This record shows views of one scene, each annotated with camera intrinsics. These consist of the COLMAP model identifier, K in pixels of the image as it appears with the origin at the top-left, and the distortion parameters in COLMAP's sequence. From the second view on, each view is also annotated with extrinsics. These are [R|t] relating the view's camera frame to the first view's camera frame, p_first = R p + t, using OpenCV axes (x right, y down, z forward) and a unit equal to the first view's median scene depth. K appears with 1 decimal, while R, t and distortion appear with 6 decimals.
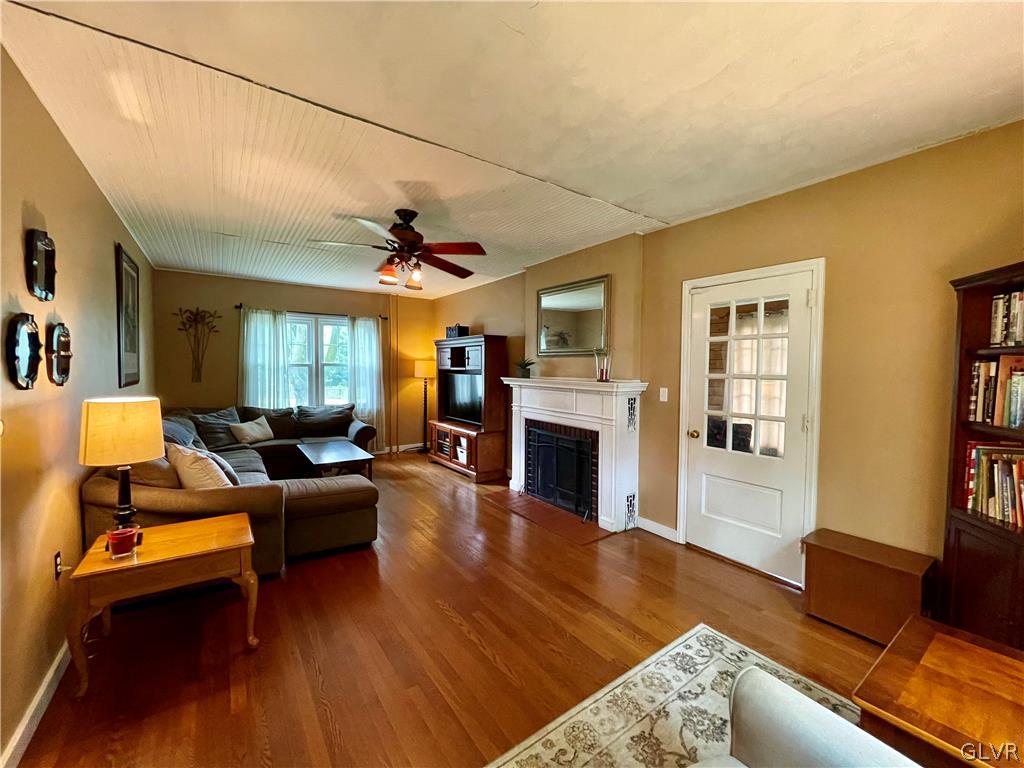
lens RADIAL K [[415.8, 0, 509.4], [0, 415.8, 382.0], [0, 0, 1]] dist [0.001283, 0.000076]
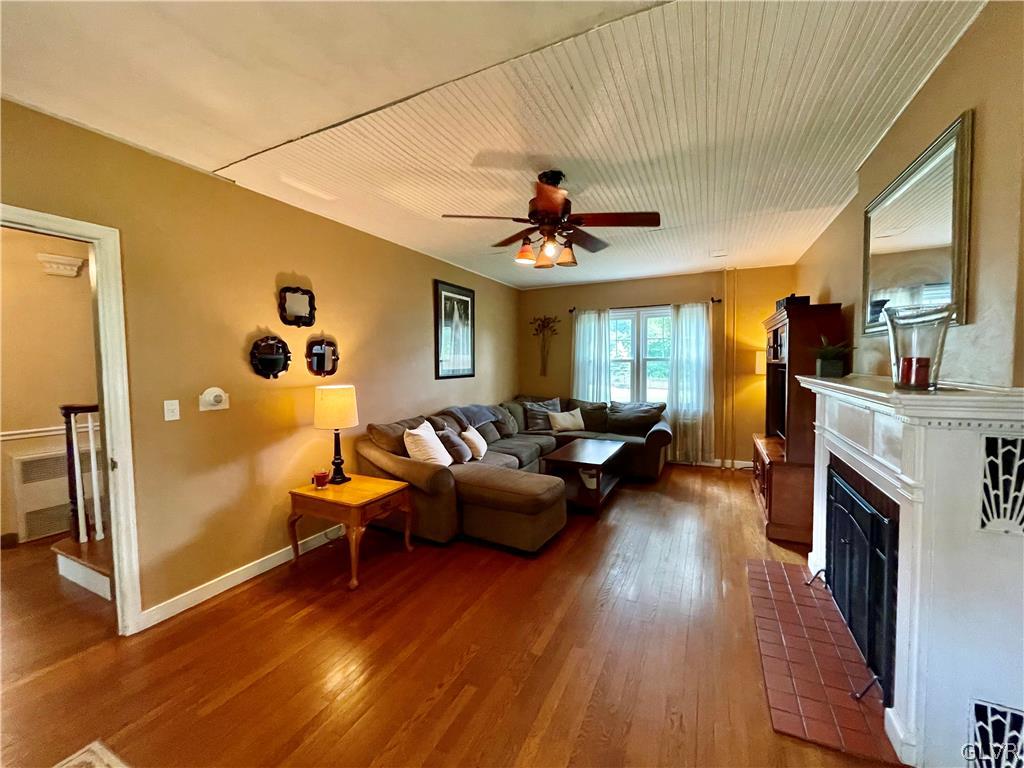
lens RADIAL K [[415.8, 0, 508.7], [0, 415.8, 382.6], [0, 0, 1]] dist [0.001283, 0.000076]
pose [[0.483725, 0.028951, -0.874741, 0.263285], [-0.017139, 0.999574, 0.023605, -0.007404], [0.875052, 0.003574, 0.484016, 0.303818]]
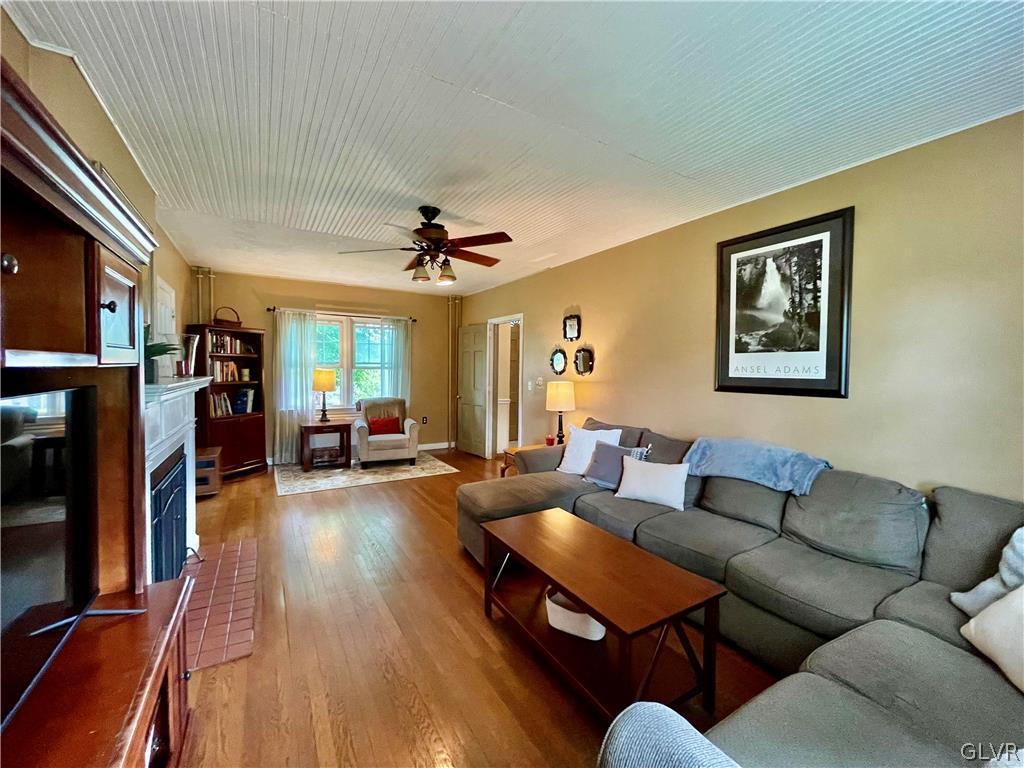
lens RADIAL K [[415.8, 0, 511.1], [0, 415.8, 380.2], [0, 0, 1]] dist [0.001283, 0.000076]
pose [[-0.997539, -0.021219, 0.066831, -0.305863], [-0.017087, 0.997942, 0.061806, -0.036998], [-0.068005, 0.060512, -0.995848, 1.171506]]
